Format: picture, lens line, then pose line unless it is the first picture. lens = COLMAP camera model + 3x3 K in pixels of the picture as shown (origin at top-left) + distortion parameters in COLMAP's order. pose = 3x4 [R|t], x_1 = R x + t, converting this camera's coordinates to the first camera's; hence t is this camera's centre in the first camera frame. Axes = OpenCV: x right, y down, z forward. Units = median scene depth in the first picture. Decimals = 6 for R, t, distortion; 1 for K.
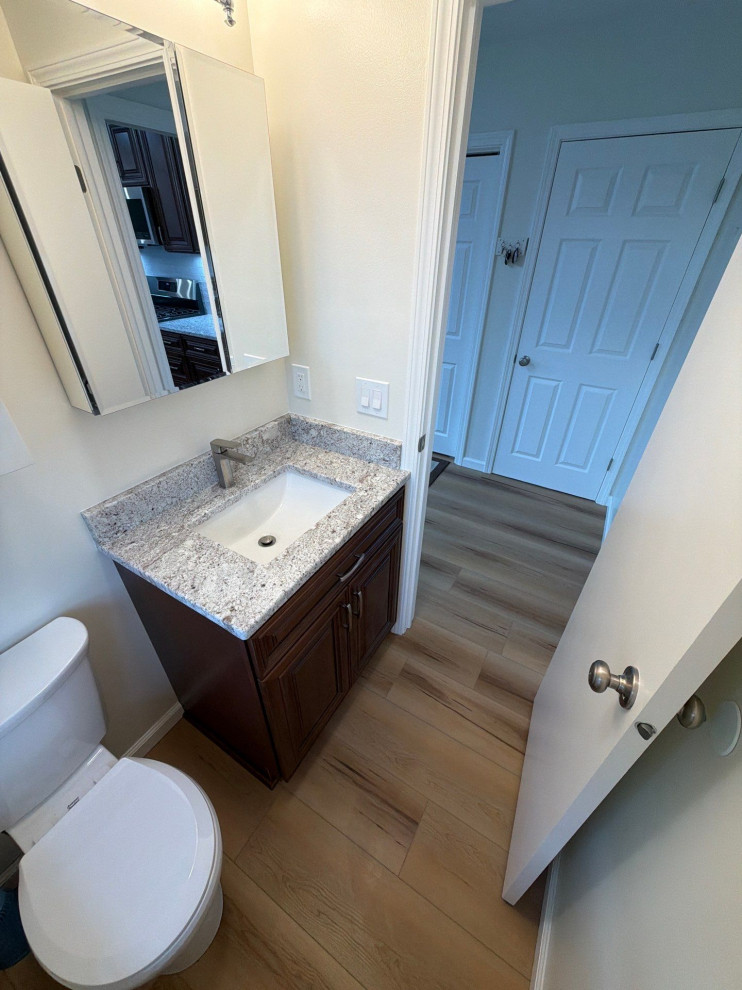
lens RADIAL K [[394.0, 0, 370.5], [0, 394.0, 498.5], [0, 0, 1]] dist [-0.000640, -0.000059]
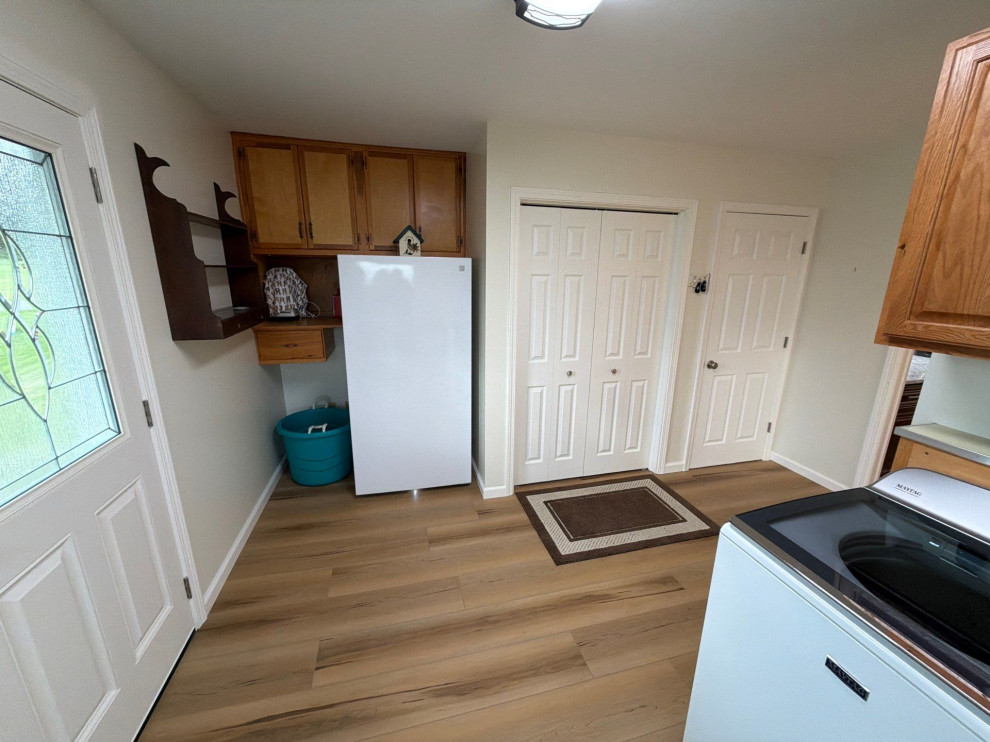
lens RADIAL K [[394.0, 0, 495.3], [0, 394.0, 373.5], [0, 0, 1]] dist [-0.000640, -0.000059]
pose [[0.701909, -0.183305, 0.688275, -0.938677], [0.394951, 0.904318, -0.161932, -0.426598], [-0.592737, 0.385497, 0.707146, 0.621568]]
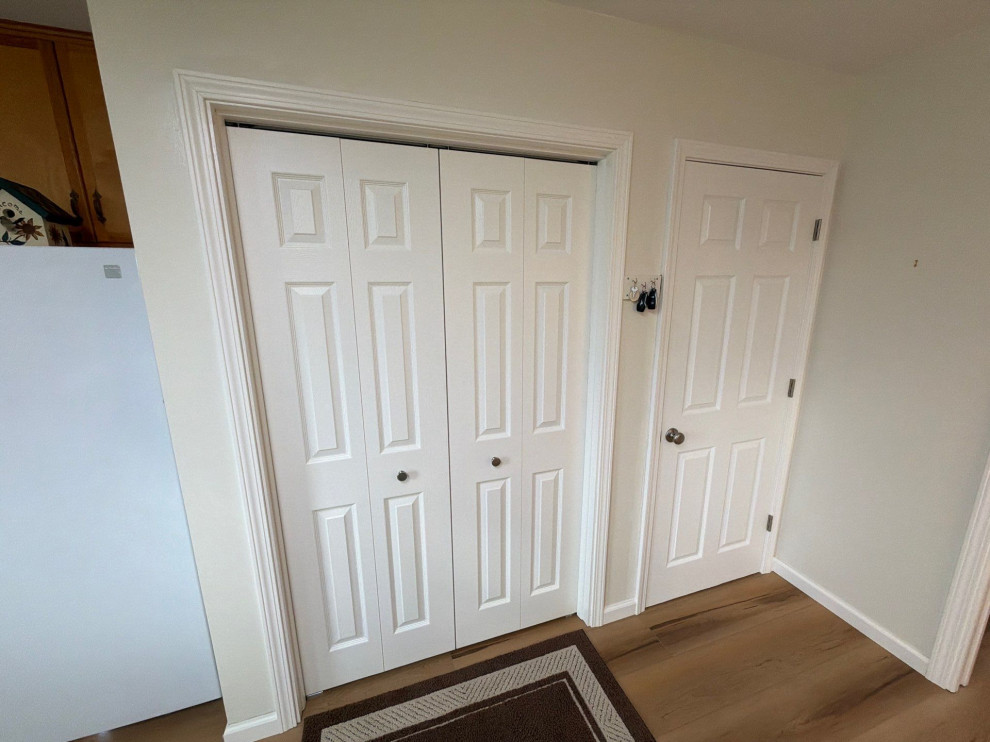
lens RADIAL K [[394.0, 0, 490.7], [0, 394.0, 370.9], [0, 0, 1]] dist [-0.000640, -0.000059]
pose [[0.648176, -0.182058, 0.739407, -0.299043], [0.436262, 0.884634, -0.164618, -0.514071], [-0.624134, 0.429277, 0.652823, 0.783044]]
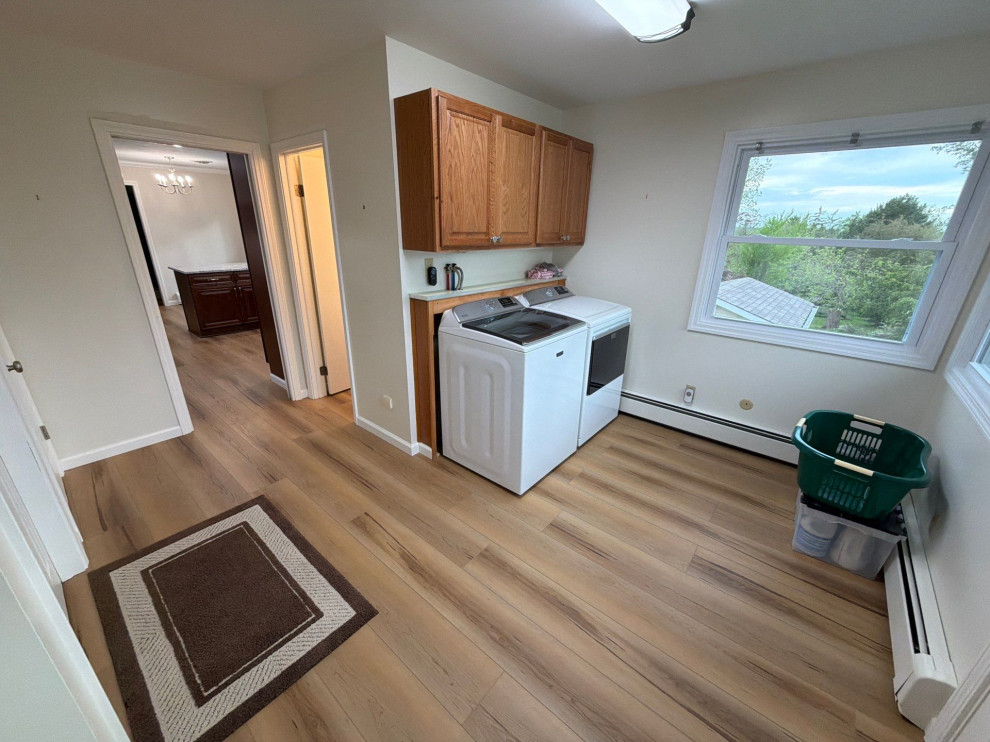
lens RADIAL K [[394.0, 0, 495.0], [0, 394.0, 372.2], [0, 0, 1]] dist [-0.000640, -0.000059]
pose [[-0.986323, -0.087027, 0.139976, -0.553841], [0.062903, 0.586220, 0.807706, -0.904905], [-0.152349, 0.805464, -0.572728, 1.377838]]
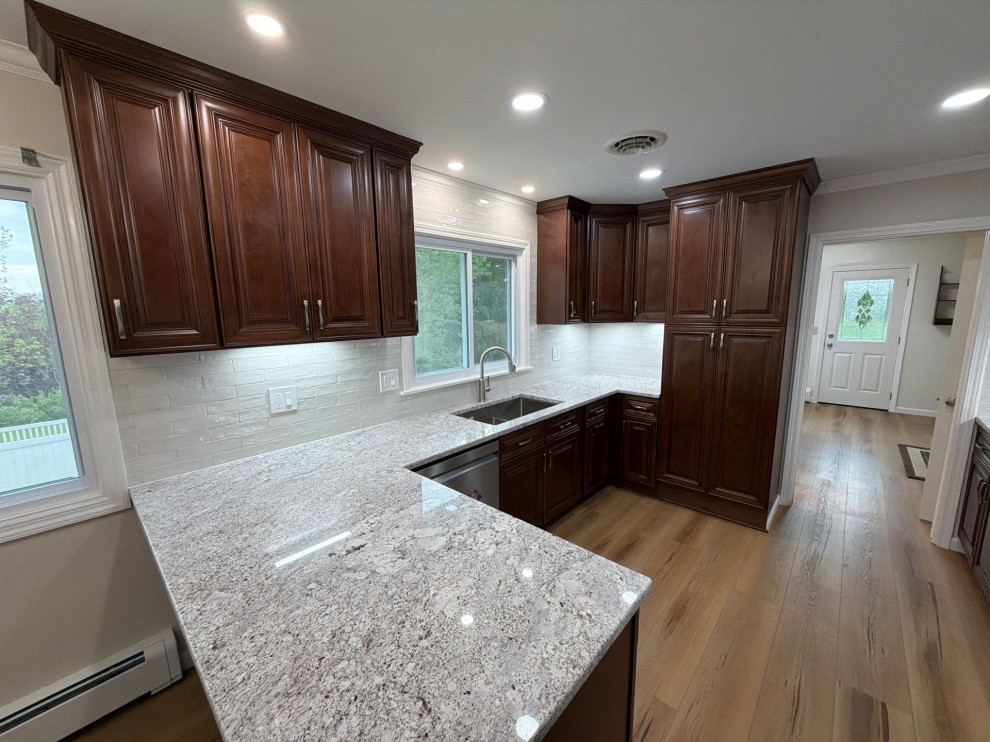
lens RADIAL K [[394.0, 0, 496.1], [0, 394.0, 374.8], [0, 0, 1]] dist [-0.000640, -0.000059]
pose [[-0.199838, 0.151360, -0.968068, 1.806332], [-0.537141, 0.809386, 0.237432, 0.191187], [0.819478, 0.567437, -0.080444, -0.217006]]
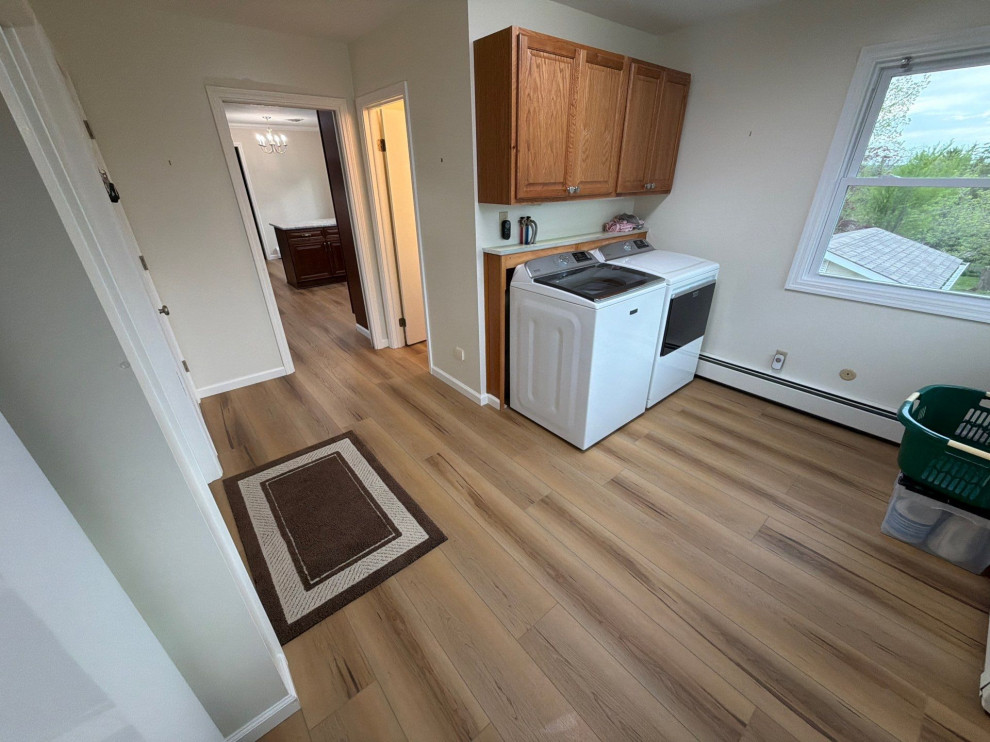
lens RADIAL K [[394.0, 0, 494.8], [0, 394.0, 372.3], [0, 0, 1]] dist [-0.000640, -0.000059]
pose [[-0.942478, -0.152760, 0.297320, -0.560965], [0.185252, 0.501674, 0.844988, -0.918623], [-0.278238, 0.851462, -0.444517, 1.392812]]
